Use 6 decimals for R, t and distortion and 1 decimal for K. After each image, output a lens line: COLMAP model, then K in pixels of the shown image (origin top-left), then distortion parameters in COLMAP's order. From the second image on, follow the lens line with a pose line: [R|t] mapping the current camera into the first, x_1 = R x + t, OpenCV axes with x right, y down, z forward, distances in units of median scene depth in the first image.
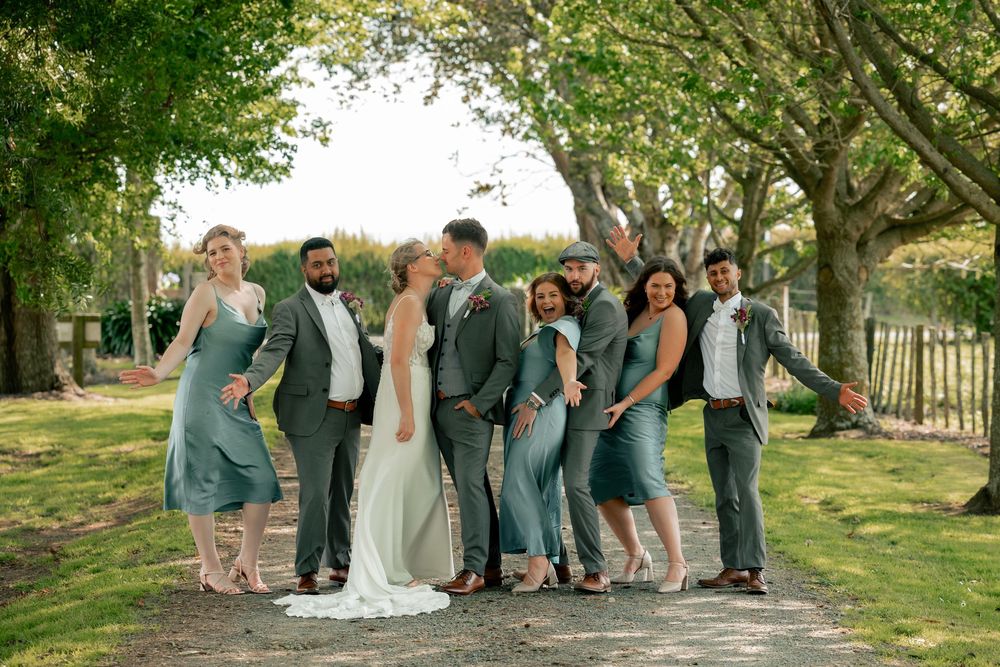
lens RADIAL K [[3799.5, 0, 500.0], [0, 3799.5, 333.5], [0, 0, 1]] dist [0.046294, 0.010634]
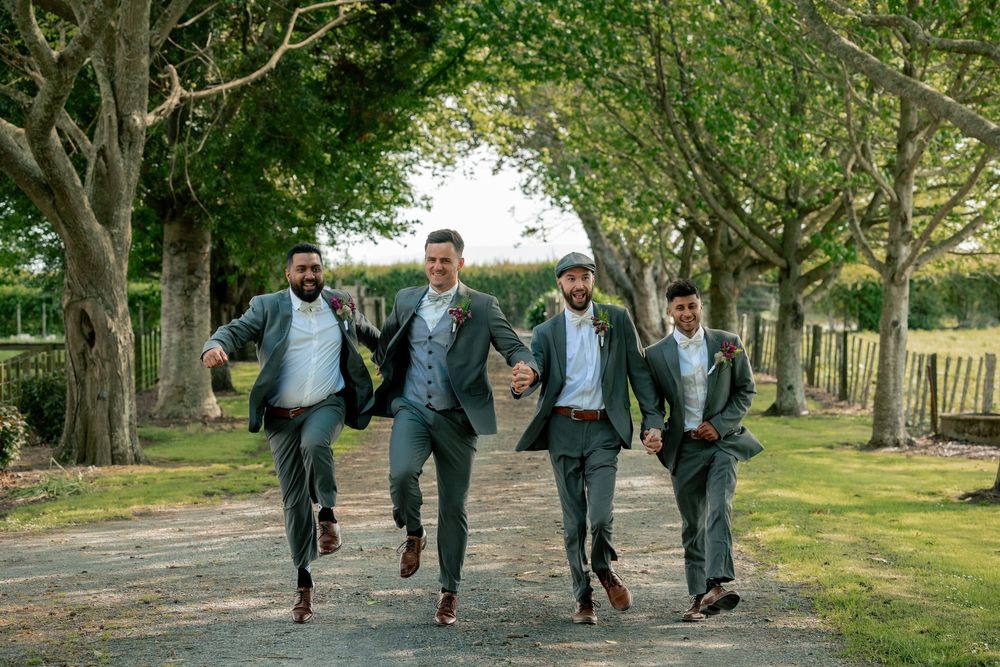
lens RADIAL K [[2773.9, 0, 502.6], [0, 2773.9, 347.0], [0, 0, 1]] dist [-0.020291, -0.846838]
pose [[0.999838, 0.000645, -0.017971, 0.008035], [-0.000516, 0.999974, 0.007173, 0.000935], [0.017975, -0.007163, 0.999813, -0.214194]]
